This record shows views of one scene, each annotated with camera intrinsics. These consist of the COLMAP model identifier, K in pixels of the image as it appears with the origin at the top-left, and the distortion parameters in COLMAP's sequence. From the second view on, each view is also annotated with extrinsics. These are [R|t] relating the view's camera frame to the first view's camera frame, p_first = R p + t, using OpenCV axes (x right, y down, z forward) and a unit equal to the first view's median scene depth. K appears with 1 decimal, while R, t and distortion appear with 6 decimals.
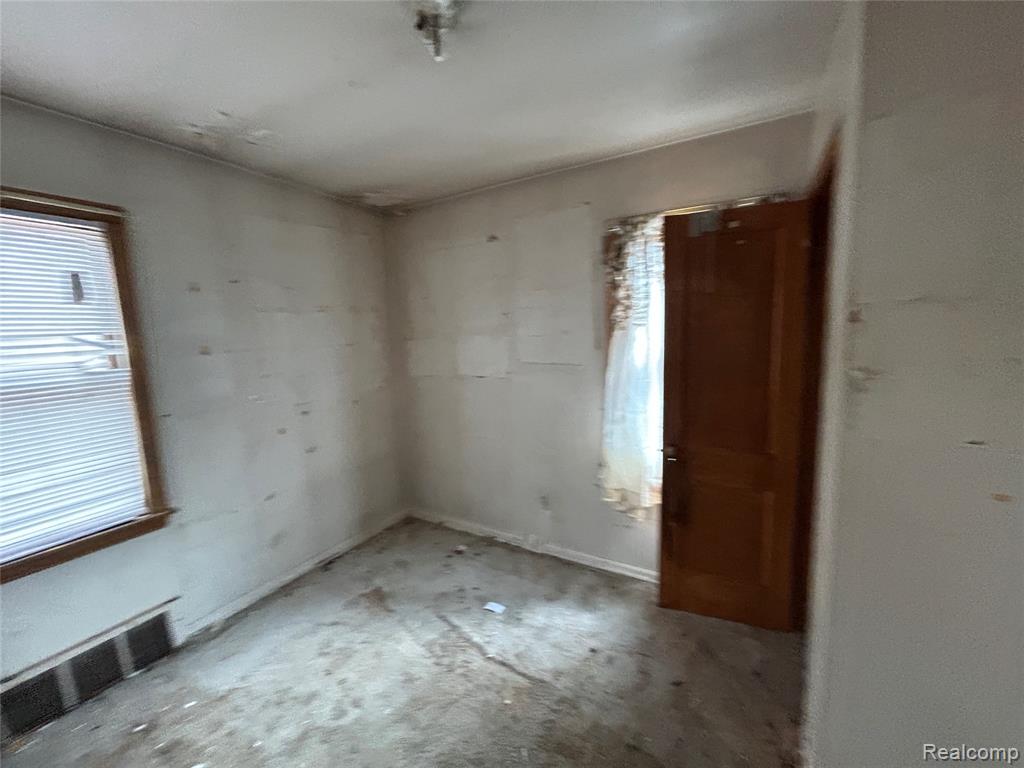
lens RADIAL K [[410.6, 0, 510.7], [0, 410.6, 384.8], [0, 0, 1]] dist [0.000163, -0.000272]
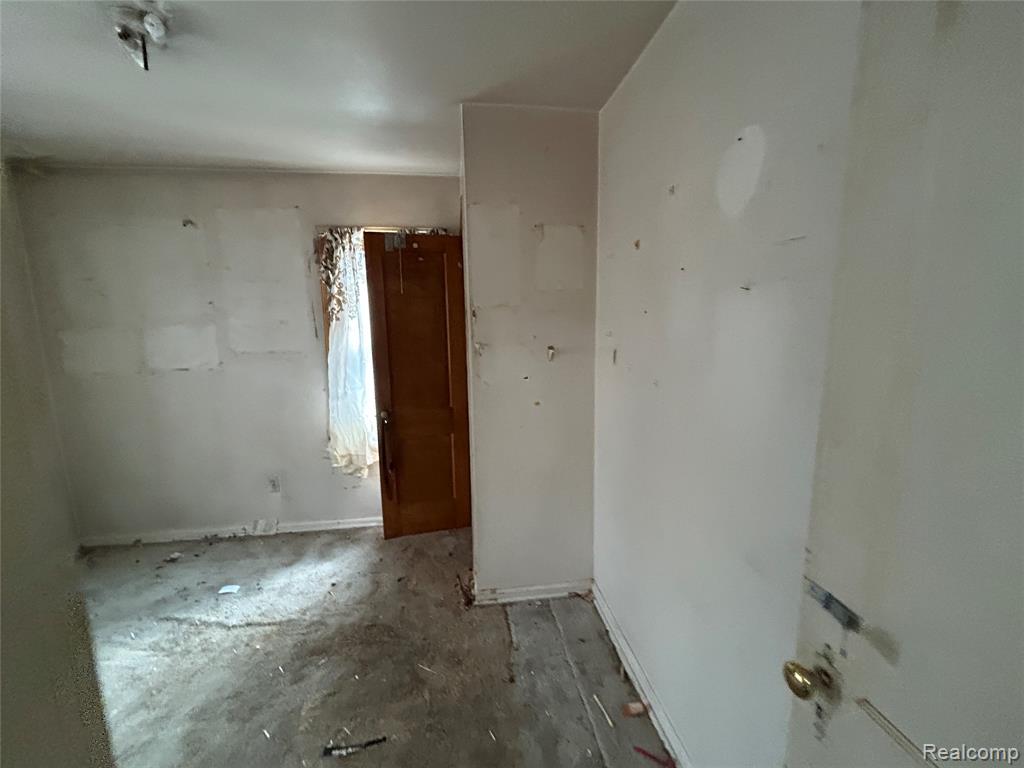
lens RADIAL K [[410.6, 0, 508.9], [0, 410.6, 381.7], [0, 0, 1]] dist [0.000163, -0.000272]
pose [[0.794044, -0.071347, 0.603659, -0.070260], [0.068996, 0.997249, 0.027109, 0.047717], [-0.603932, 0.020125, 0.796782, -0.261745]]
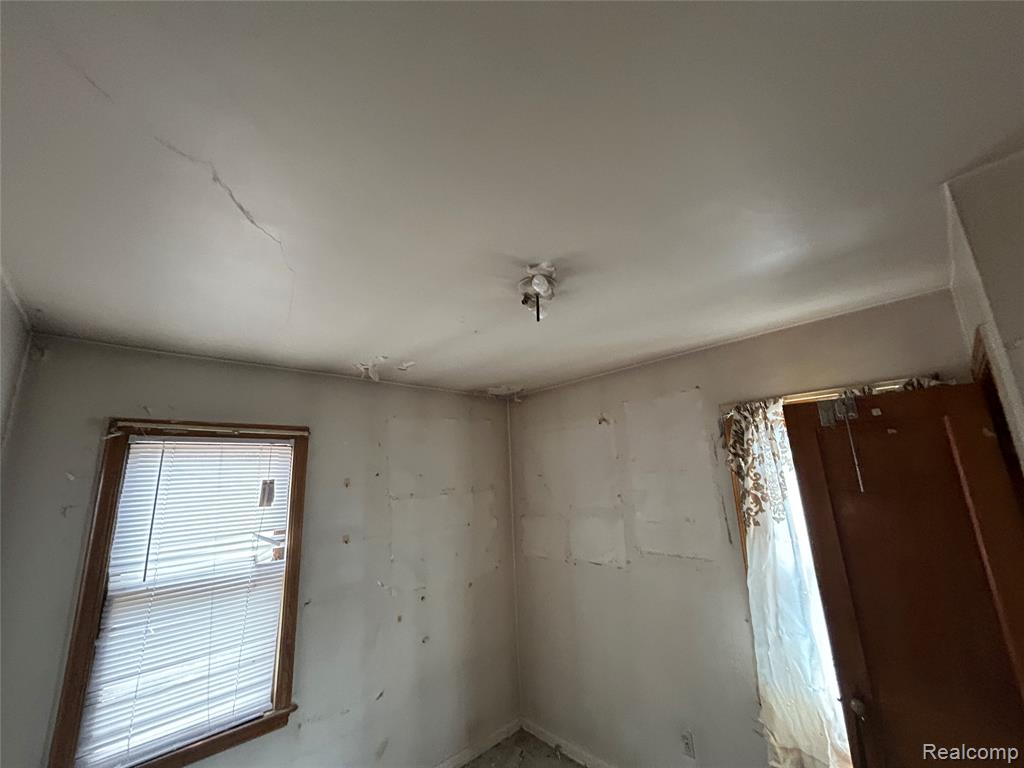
lens RADIAL K [[410.6, 0, 511.1], [0, 410.6, 385.3], [0, 0, 1]] dist [0.000163, -0.000272]
pose [[0.957918, -0.073104, -0.277575, 0.037861], [-0.024766, 0.942369, -0.333658, -0.118190], [0.285970, 0.326492, 0.900902, -0.030964]]
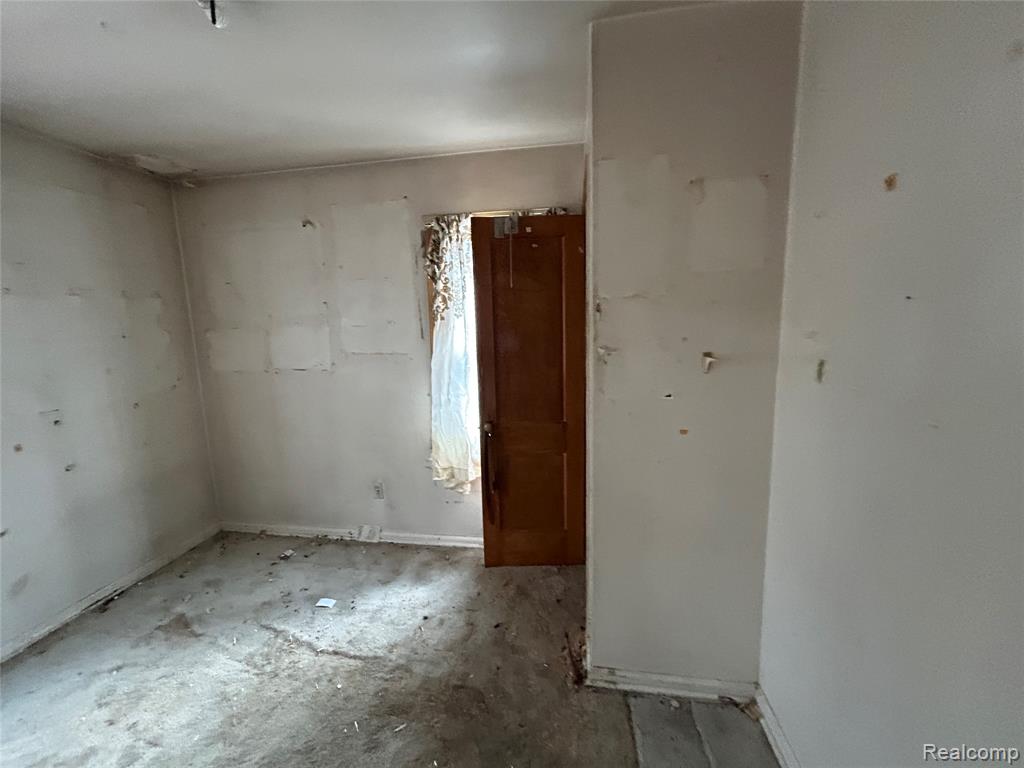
lens RADIAL K [[410.6, 0, 509.1], [0, 410.6, 384.0], [0, 0, 1]] dist [0.000163, -0.000272]
pose [[0.931445, -0.047319, 0.360792, 0.040816], [0.043377, 0.998878, 0.019019, 0.022571], [-0.361287, -0.002065, 0.932452, -0.071155]]
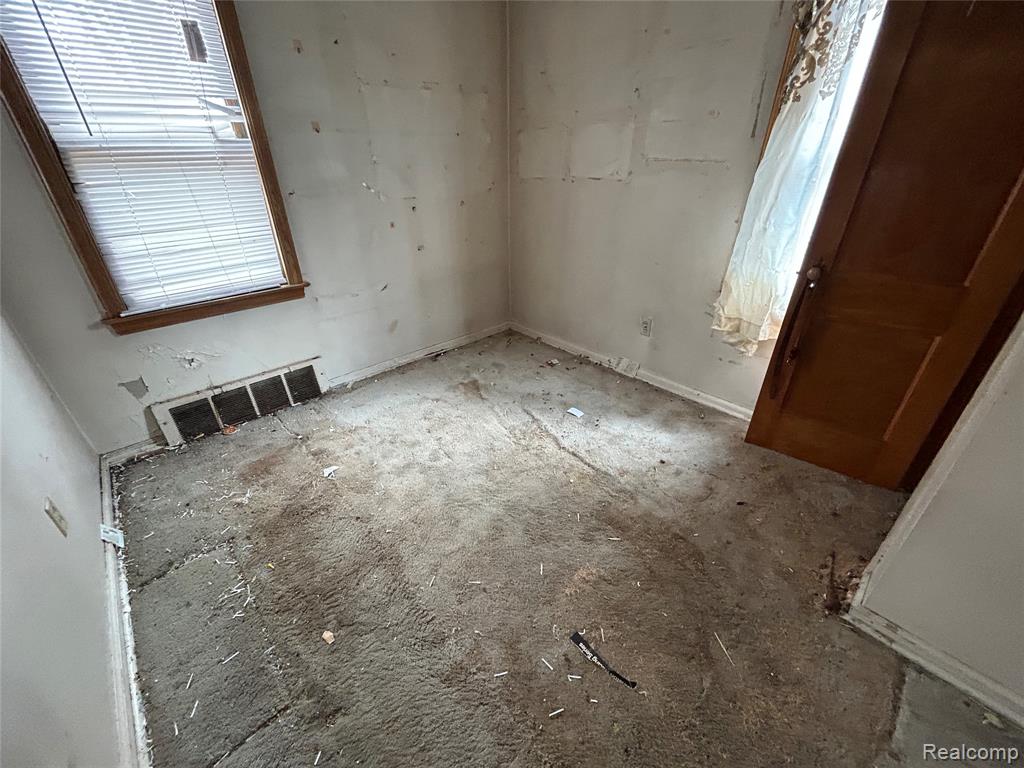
lens RADIAL K [[410.6, 0, 511.1], [0, 410.6, 384.8], [0, 0, 1]] dist [0.000163, -0.000272]
pose [[0.956172, 0.163149, -0.243140, 0.050401], [-0.062014, 0.924383, 0.376392, 0.093736], [0.286162, -0.344818, 0.893987, 0.033154]]
